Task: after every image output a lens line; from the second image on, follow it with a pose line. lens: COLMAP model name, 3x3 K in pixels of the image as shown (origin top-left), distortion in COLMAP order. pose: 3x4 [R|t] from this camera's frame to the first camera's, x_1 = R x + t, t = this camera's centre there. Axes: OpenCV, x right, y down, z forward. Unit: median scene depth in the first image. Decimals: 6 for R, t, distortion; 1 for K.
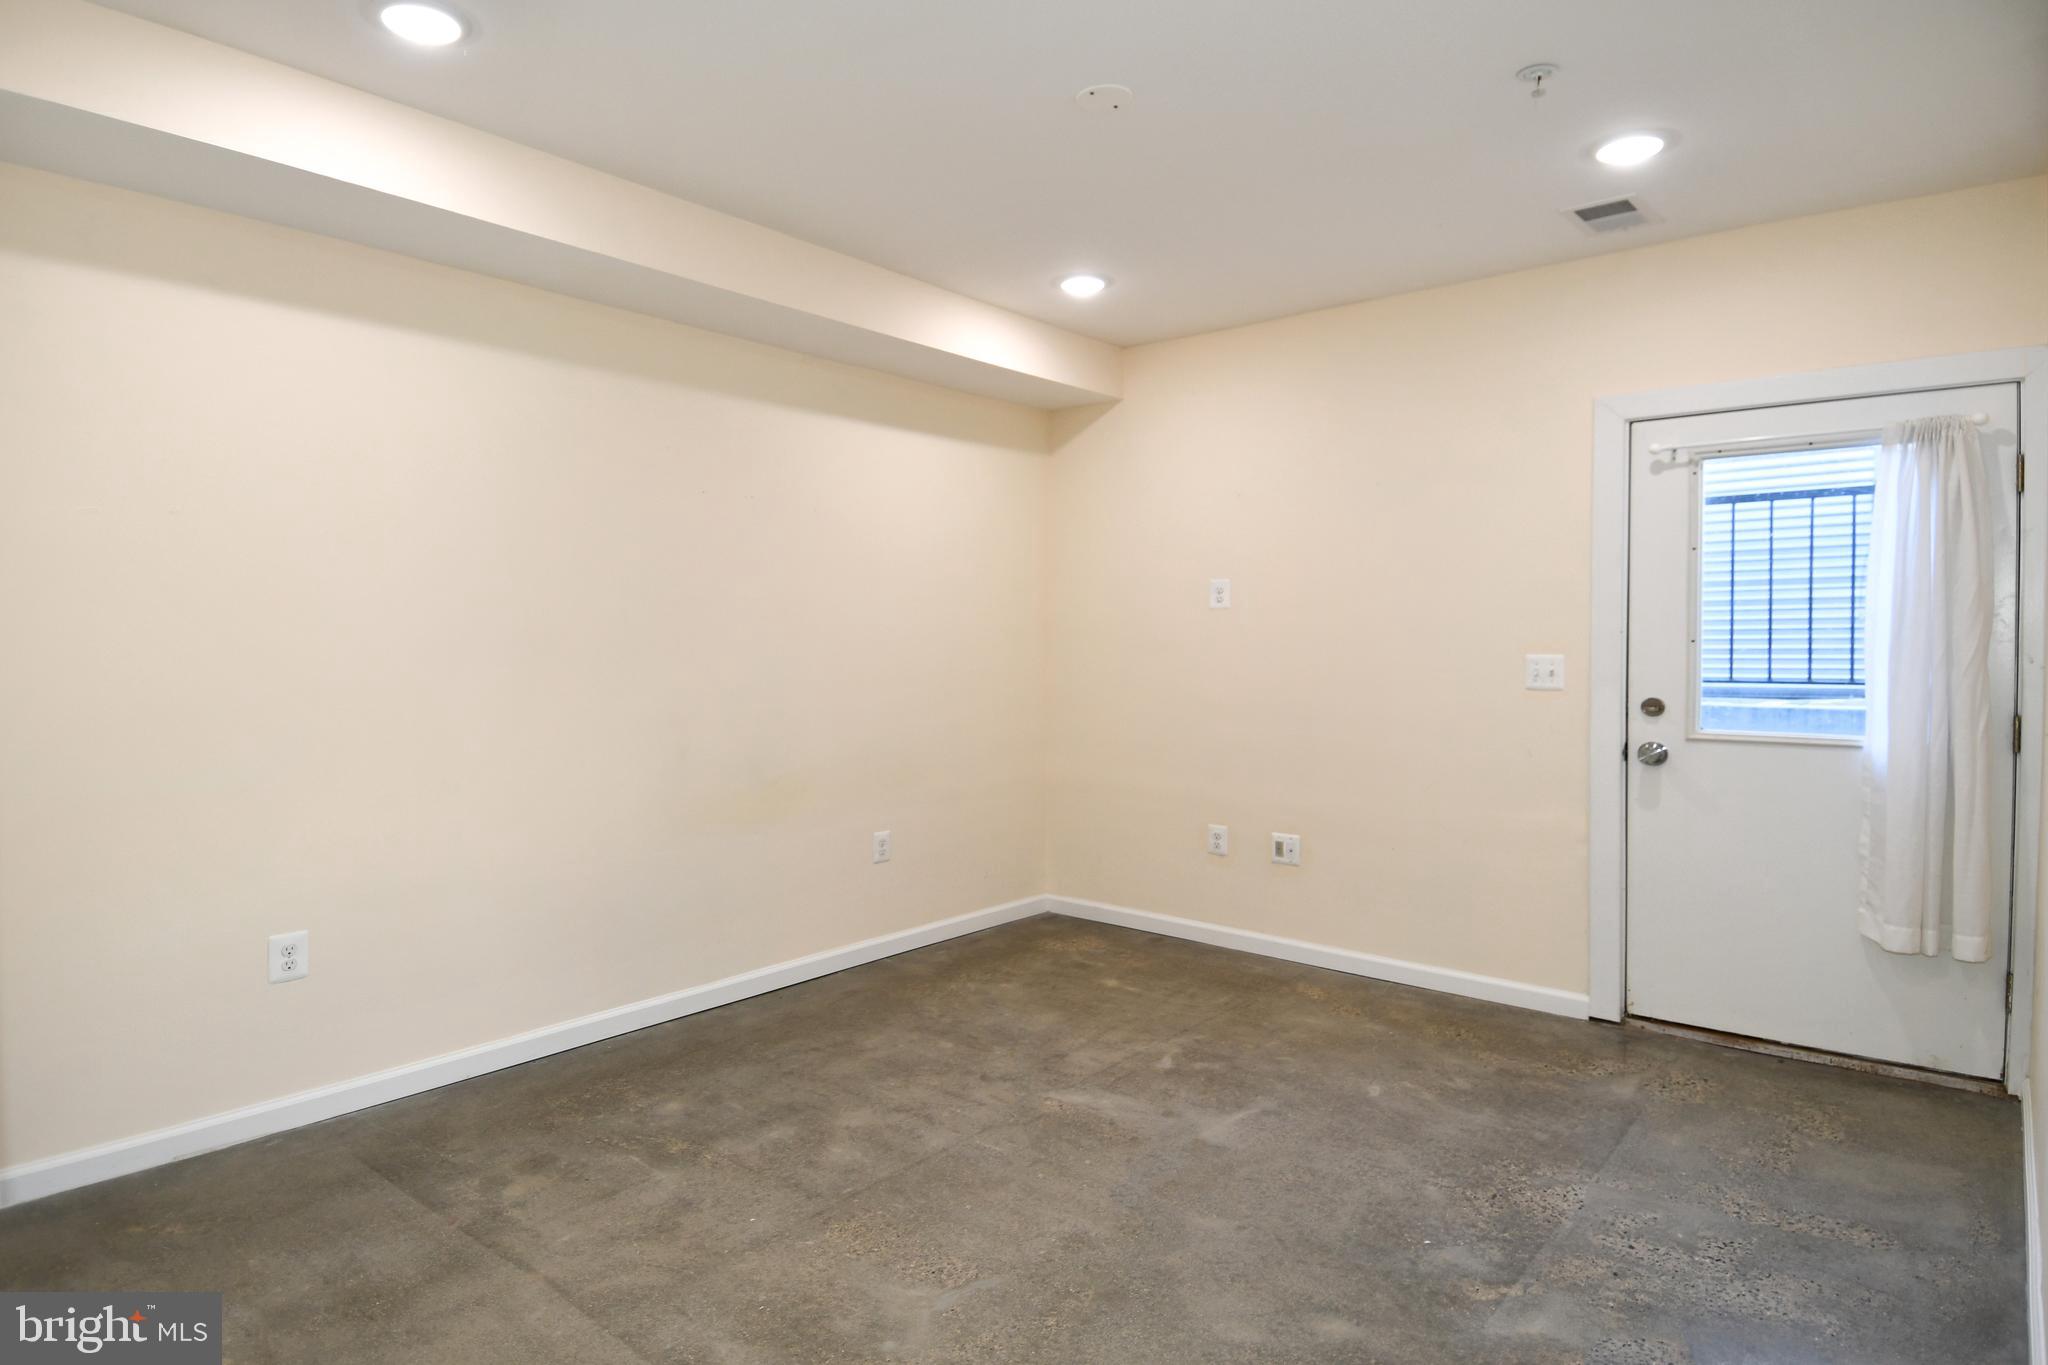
lens RADIAL K [[1098.2, 0, 1033.2], [0, 1098.2, 657.8], [0, 0, 1]] dist [0.057281, -0.059661]
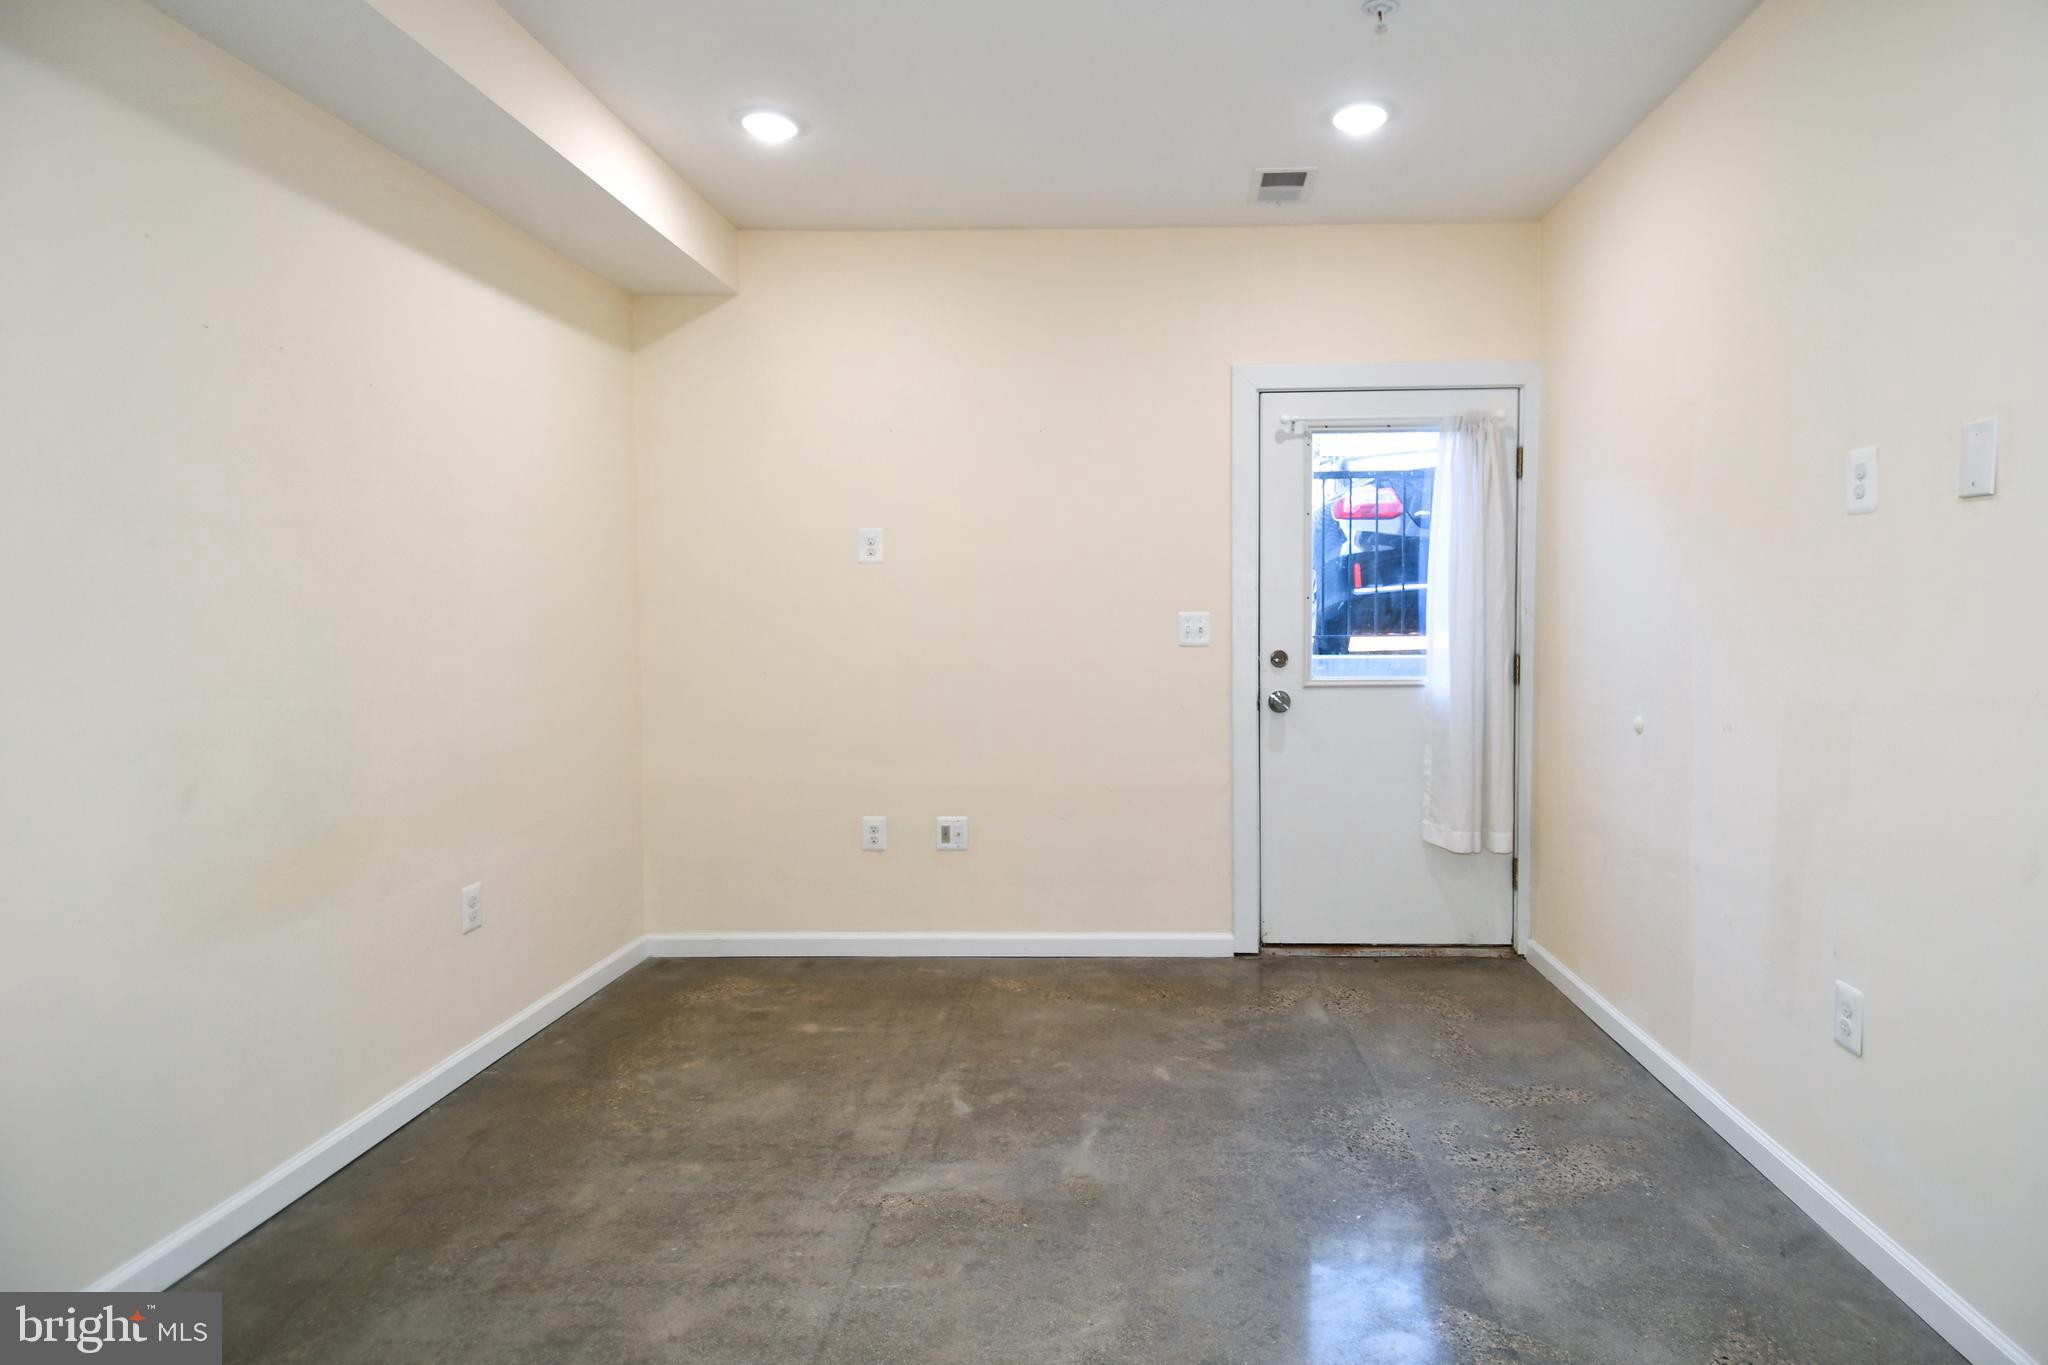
lens RADIAL K [[1126.5, 0, 1067.9], [0, 1126.5, 664.0], [0, 0, 1]] dist [0.066382, -0.061535]
pose [[0.799660, -0.035747, 0.599389, -0.286344], [0.020047, 0.999259, 0.032849, 0.009443], [-0.600119, -0.014252, 0.799784, 0.256150]]
